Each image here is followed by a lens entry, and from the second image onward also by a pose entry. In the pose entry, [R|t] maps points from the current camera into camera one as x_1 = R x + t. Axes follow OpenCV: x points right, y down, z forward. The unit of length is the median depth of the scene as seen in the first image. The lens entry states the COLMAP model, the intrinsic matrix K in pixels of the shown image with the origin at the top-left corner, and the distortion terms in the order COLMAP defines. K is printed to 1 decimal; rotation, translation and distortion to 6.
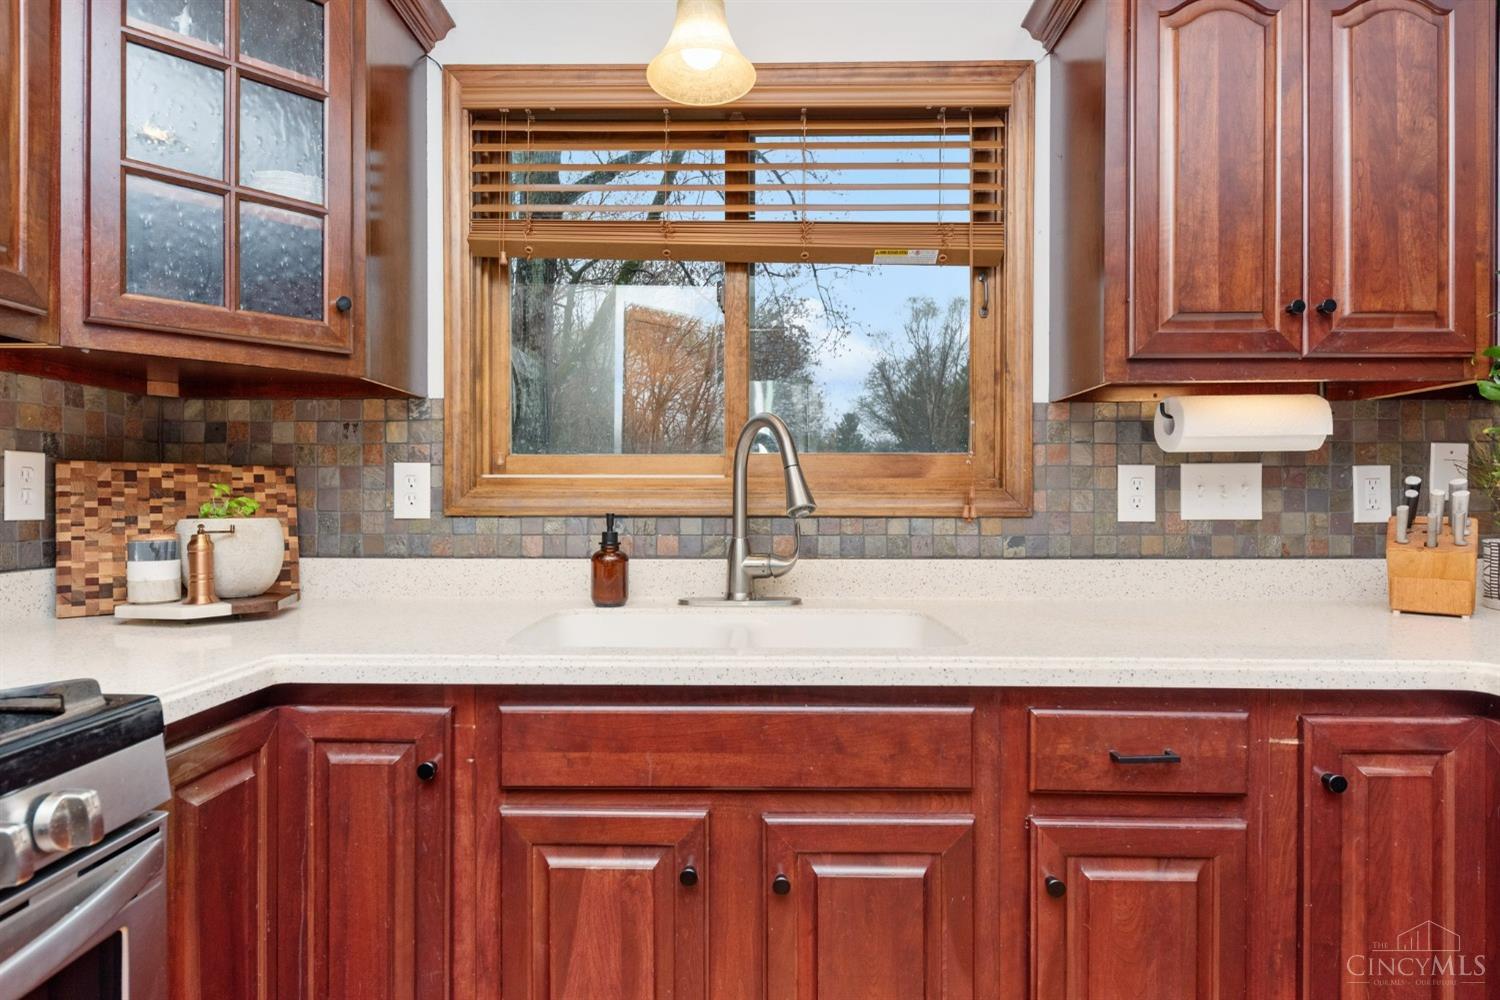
lens RADIAL K [[815.8, 0, 728.2], [0, 815.8, 505.5], [0, 0, 1]] dist [0.002588, -0.002739]
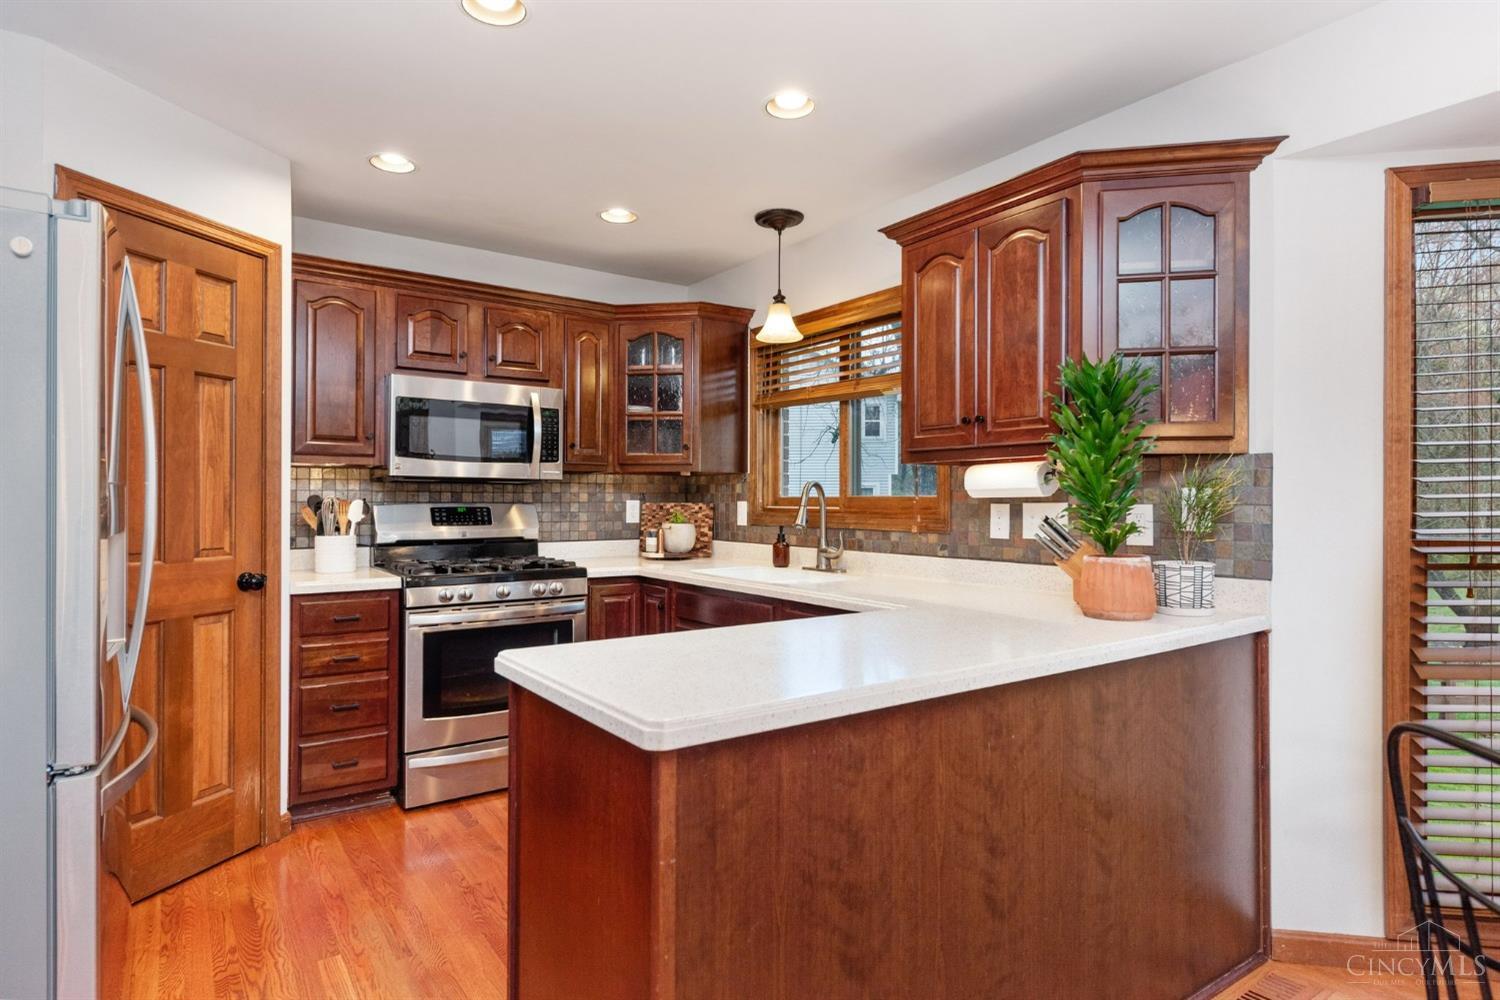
lens RADIAL K [[815.8, 0, 751.9], [0, 815.8, 498.8], [0, 0, 1]] dist [0.002588, -0.002739]
pose [[0.590408, -0.001057, -0.807104, 1.603340], [-0.011438, 0.999888, -0.009676, -0.040286], [0.807024, 0.014945, 0.590330, -0.379915]]
